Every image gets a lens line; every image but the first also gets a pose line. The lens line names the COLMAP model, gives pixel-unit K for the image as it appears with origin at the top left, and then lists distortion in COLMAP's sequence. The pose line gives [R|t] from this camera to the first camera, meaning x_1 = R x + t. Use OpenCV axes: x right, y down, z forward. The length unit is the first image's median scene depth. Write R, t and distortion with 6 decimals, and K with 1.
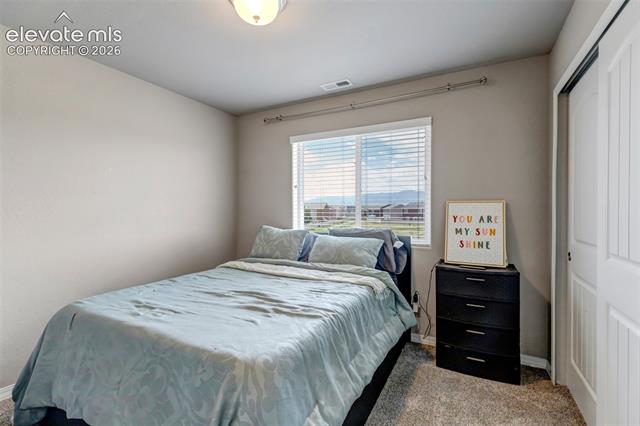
lens RADIAL K [[290.1, 0, 336.0], [0, 290.1, 215.2], [0, 0, 1]] dist [0.001699, 0.000161]
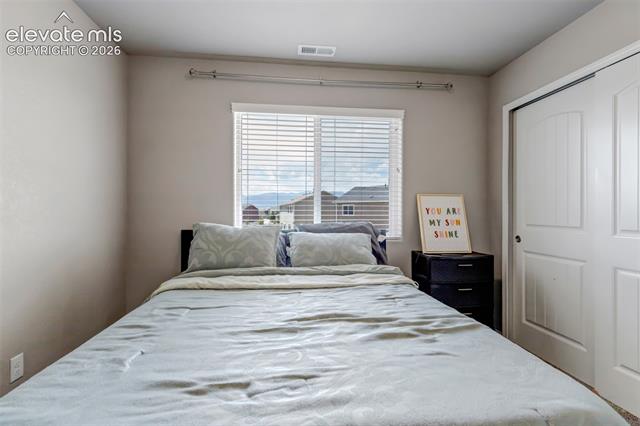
lens RADIAL K [[290.1, 0, 336.0], [0, 290.1, 215.2], [0, 0, 1]] dist [0.001699, 0.000161]
pose [[0.832278, -0.006374, 0.554322, -0.474523], [0.006580, 0.999977, 0.001618, 0.024990], [-0.554320, 0.002301, 0.832301, 0.318942]]
